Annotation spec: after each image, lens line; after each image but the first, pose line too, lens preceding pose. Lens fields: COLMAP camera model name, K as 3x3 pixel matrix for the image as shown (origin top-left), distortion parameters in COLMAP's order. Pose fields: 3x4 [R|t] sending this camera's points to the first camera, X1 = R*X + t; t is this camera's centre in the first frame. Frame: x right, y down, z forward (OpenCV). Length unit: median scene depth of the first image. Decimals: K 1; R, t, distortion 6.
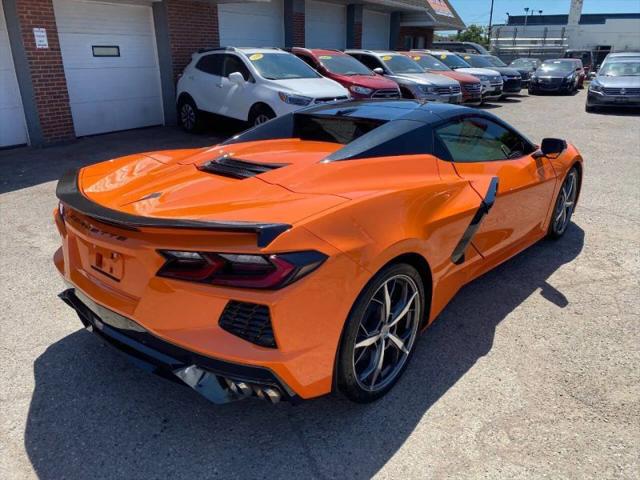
lens RADIAL K [[494.2, 0, 315.4], [0, 494.2, 239.3], [0, 0, 1]] dist [0.002882, -0.003997]
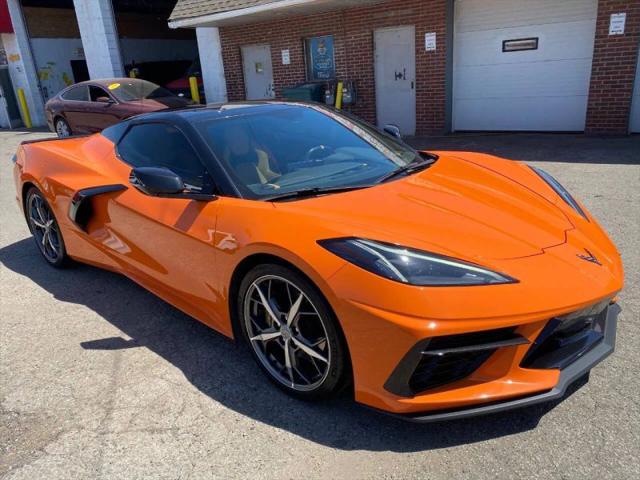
lens RADIAL K [[494.2, 0, 315.4], [0, 494.2, 239.3], [0, 0, 1]] dist [0.002882, -0.003997]
pose [[-0.023224, 0.320811, -0.946859, 0.497234], [-0.276029, 0.908240, 0.314496, -0.170785], [0.960869, 0.268664, 0.067460, 0.493055]]
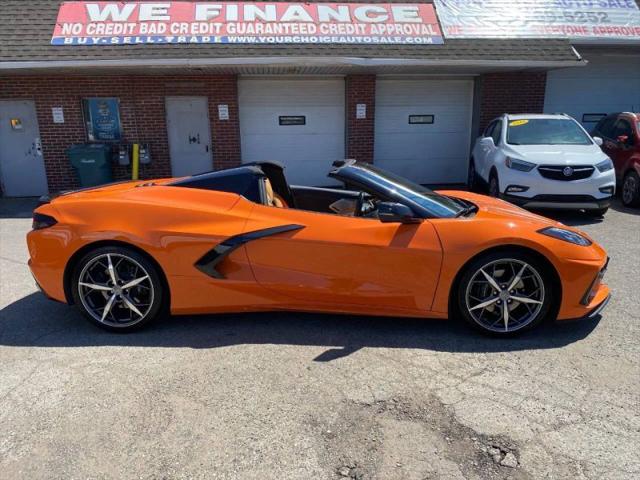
lens RADIAL K [[495.1, 0, 320.0], [0, 495.1, 240.0], [0, 0, 1]] dist [0.003543, -0.006618]
pose [[0.619670, 0.170551, -0.766108, 0.483147], [-0.257012, 0.966381, 0.007250, -0.046206], [0.741589, 0.192406, 0.642671, 0.109555]]
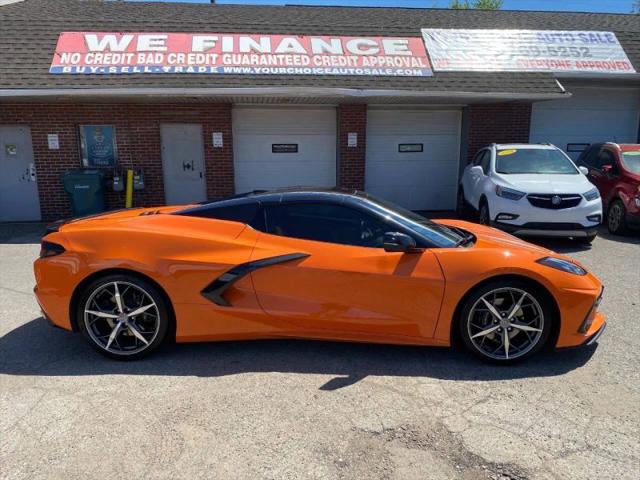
lens RADIAL K [[494.2, 0, 315.4], [0, 494.2, 239.3], [0, 0, 1]] dist [0.002882, -0.003997]
pose [[0.633633, 0.133710, -0.761991, 0.479355], [-0.259636, 0.964579, -0.046642, -0.045701], [0.728765, 0.227395, 0.645905, 0.090642]]
